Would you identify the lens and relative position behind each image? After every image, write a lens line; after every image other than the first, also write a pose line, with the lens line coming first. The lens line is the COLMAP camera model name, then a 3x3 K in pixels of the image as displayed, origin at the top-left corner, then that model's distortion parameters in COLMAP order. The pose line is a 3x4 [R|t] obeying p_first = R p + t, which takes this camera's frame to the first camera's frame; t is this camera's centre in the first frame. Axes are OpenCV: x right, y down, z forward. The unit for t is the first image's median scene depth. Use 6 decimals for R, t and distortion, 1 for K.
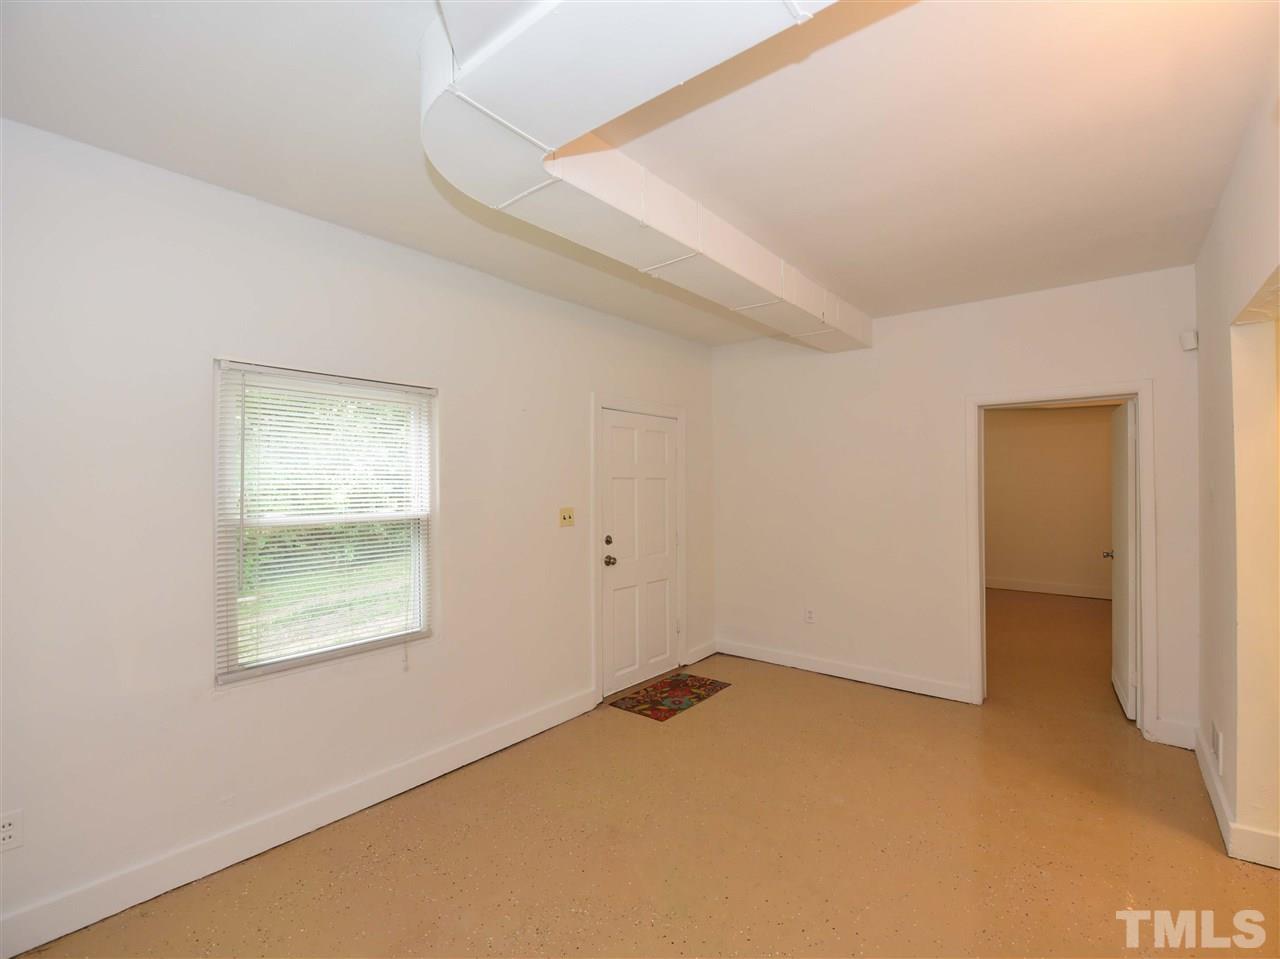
lens RADIAL K [[574.0, 0, 603.1], [0, 574.0, 480.5], [0, 0, 1]] dist [-0.017363, -0.000664]
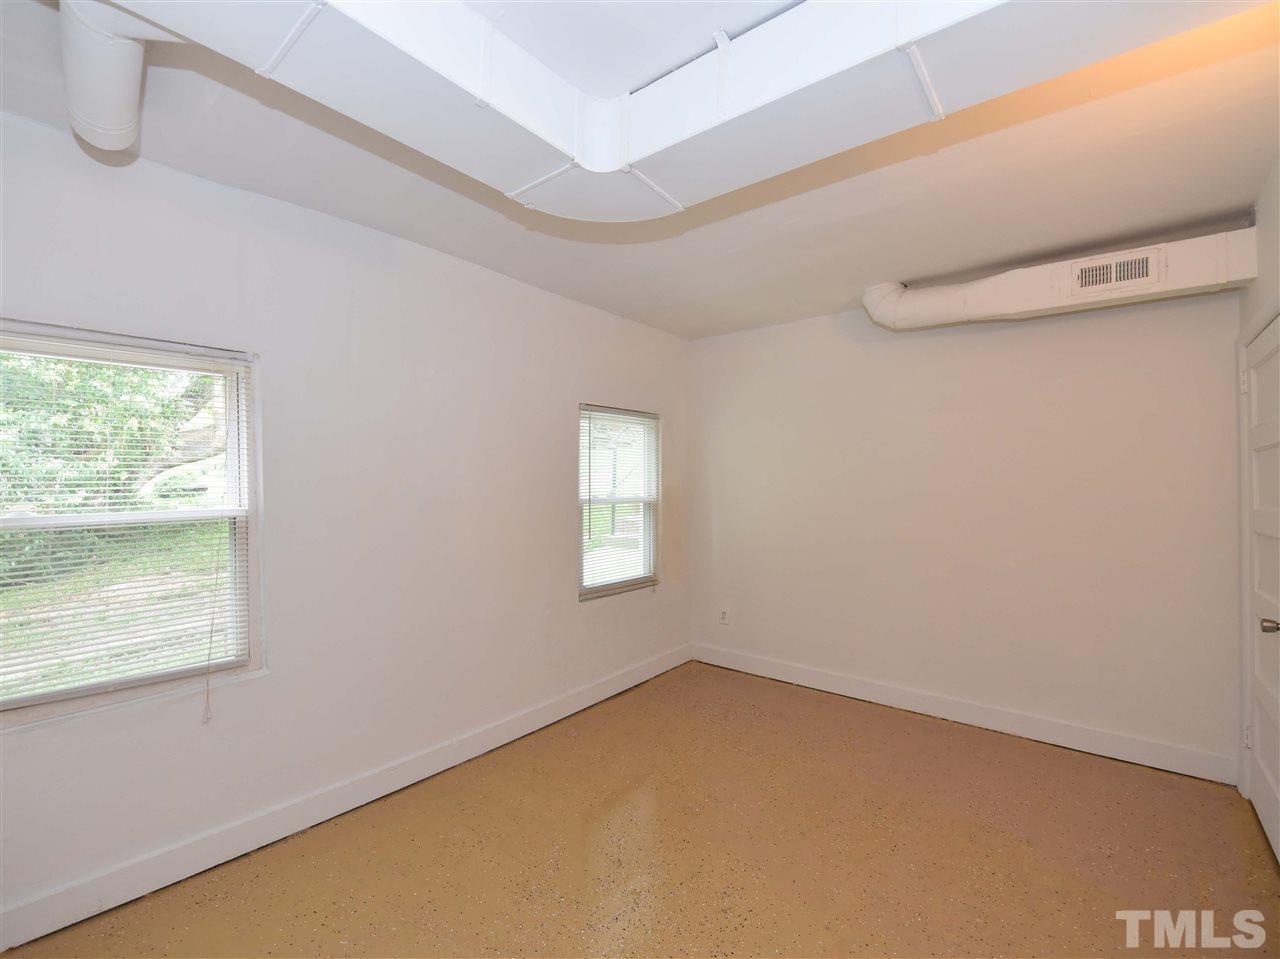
lens RADIAL K [[573.4, 0, 631.3], [0, 573.4, 482.9], [0, 0, 1]] dist [-0.013823, -0.003680]
pose [[0.999842, 0.005448, 0.016919, 0.184701], [-0.005813, 0.999750, 0.021584, 0.001130], [-0.016797, -0.021679, 0.999624, 0.210753]]
